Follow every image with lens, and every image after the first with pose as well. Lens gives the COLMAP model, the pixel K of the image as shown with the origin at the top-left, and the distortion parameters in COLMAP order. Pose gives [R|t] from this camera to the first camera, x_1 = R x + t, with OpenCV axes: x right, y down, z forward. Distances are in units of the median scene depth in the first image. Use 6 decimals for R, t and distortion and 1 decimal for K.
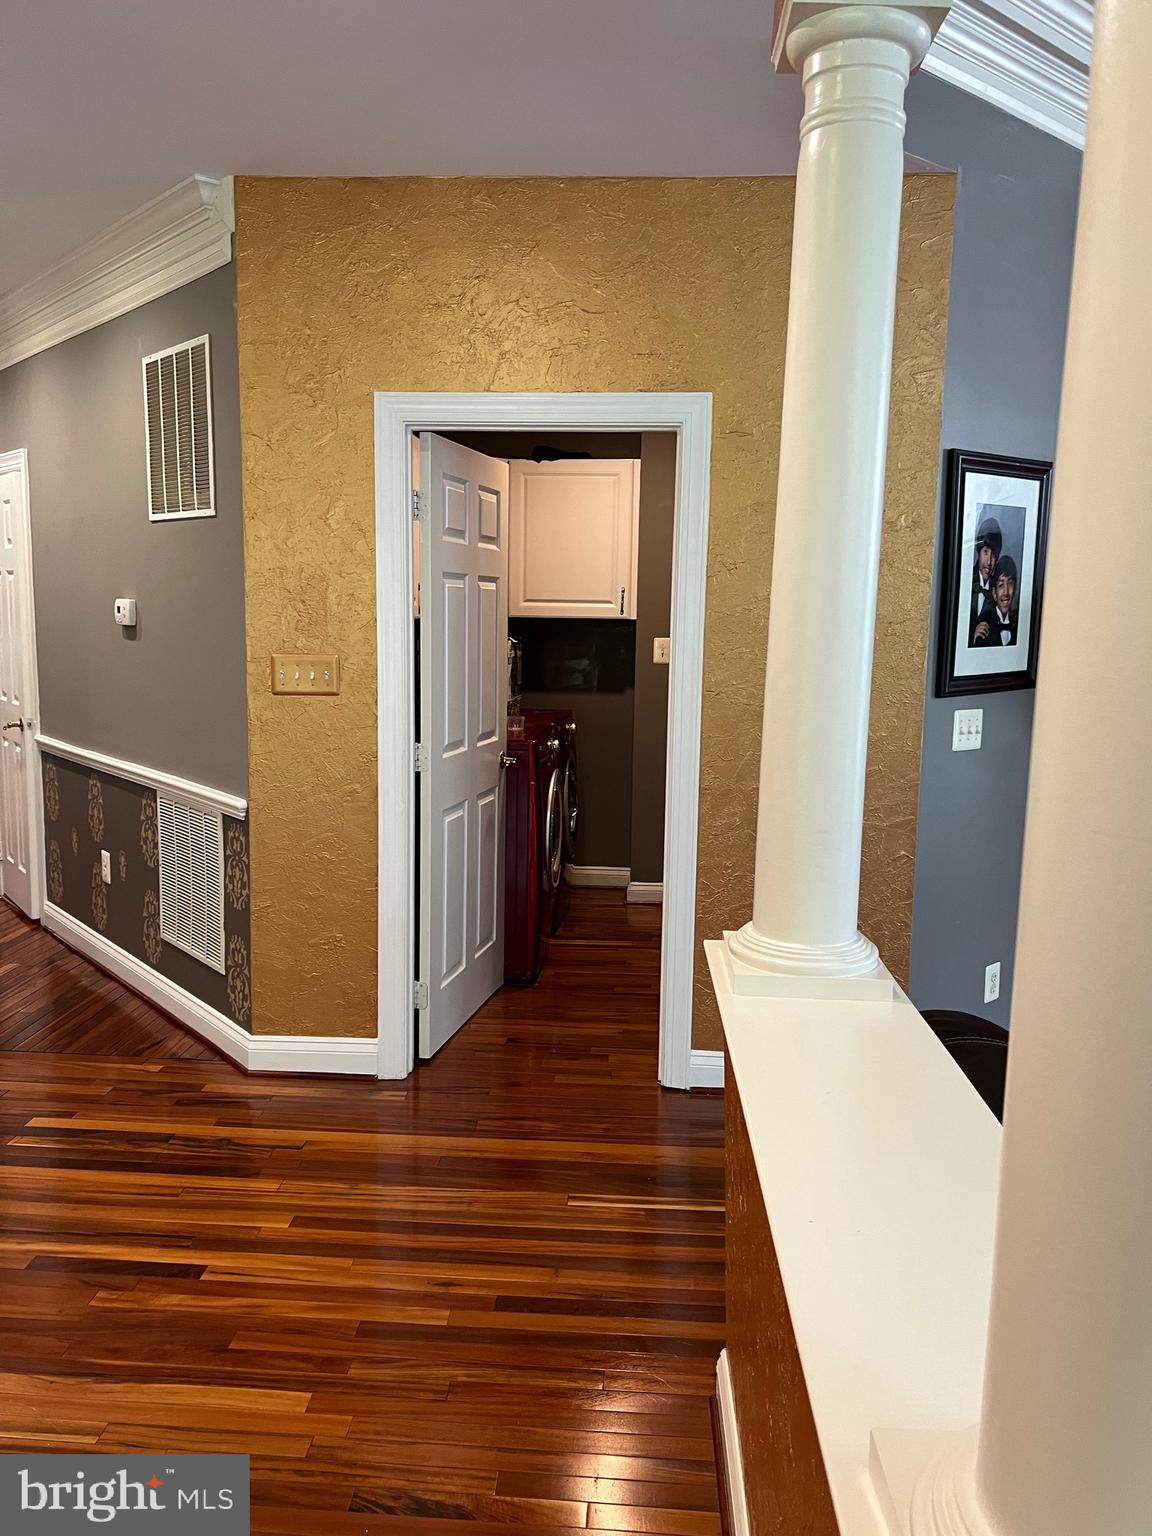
lens RADIAL K [[1153.8, 0, 572.3], [0, 1153.8, 764.8], [0, 0, 1]] dist [0.041780, -0.068822]
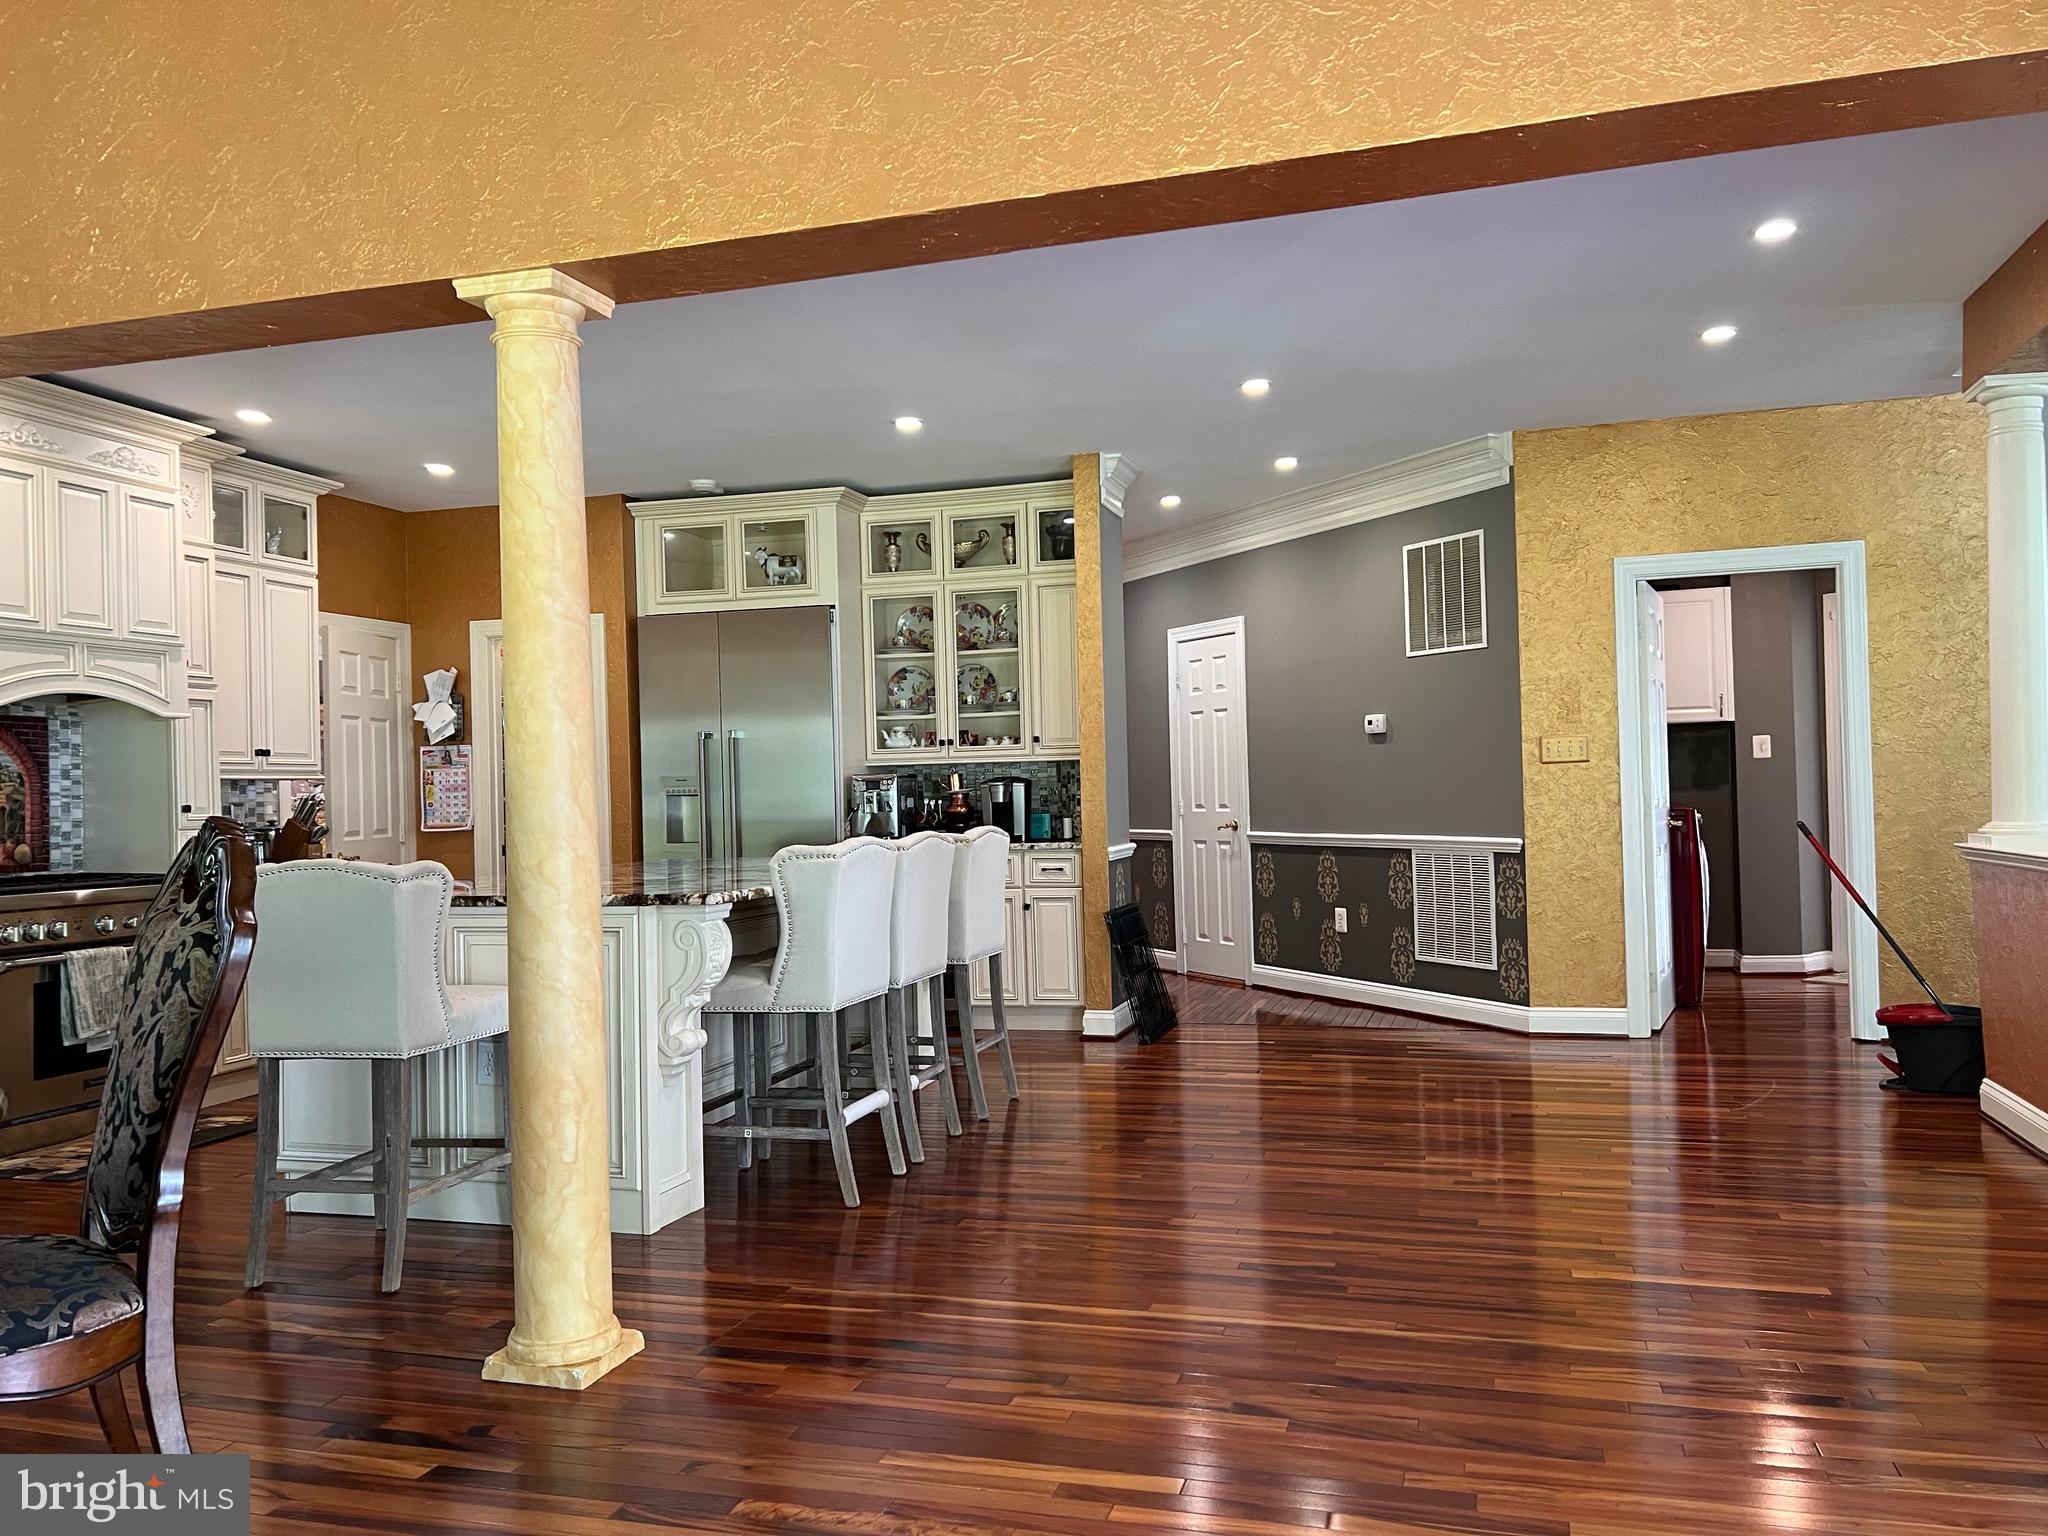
lens RADIAL K [[1538.4, 0, 1019.9], [0, 1538.4, 775.4], [0, 0, 1]] dist [0.041780, -0.068822]
pose [[0.972101, -0.045025, -0.230201, -0.430383], [0.009995, 0.988464, -0.151125, 0.230415], [0.234350, 0.144608, 0.961337, -0.975128]]
